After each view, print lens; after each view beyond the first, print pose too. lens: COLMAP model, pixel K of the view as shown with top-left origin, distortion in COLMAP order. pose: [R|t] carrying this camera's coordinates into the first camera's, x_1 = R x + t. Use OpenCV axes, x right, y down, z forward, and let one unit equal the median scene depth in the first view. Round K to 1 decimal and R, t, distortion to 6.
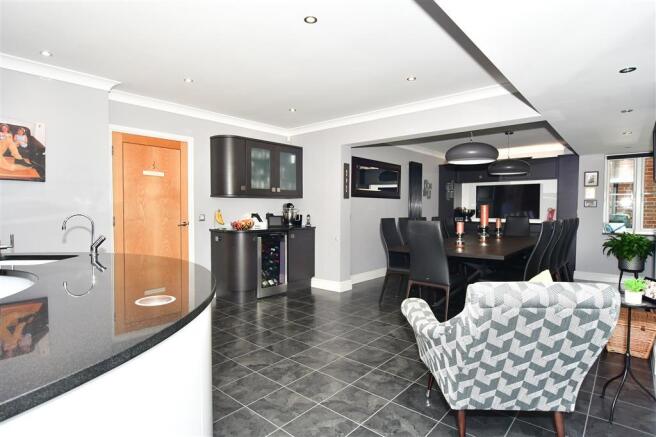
lens RADIAL K [[361.4, 0, 328.7], [0, 361.4, 221.5], [0, 0, 1]] dist [-0.001224, 0.000258]
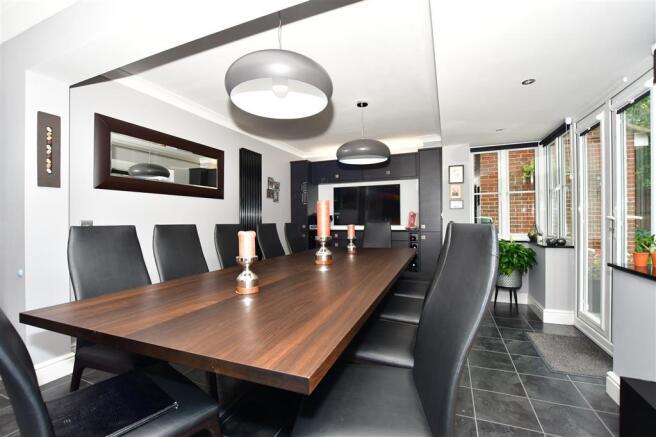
lens RADIAL K [[291.9, 0, 329.1], [0, 291.9, 221.8], [0, 0, 1]] dist [-0.030635, 0.001623]
pose [[0.953223, -0.014358, 0.301928, 0.222199], [0.023655, 0.999351, -0.027157, 0.000376], [-0.301342, 0.033029, 0.952944, 0.410529]]
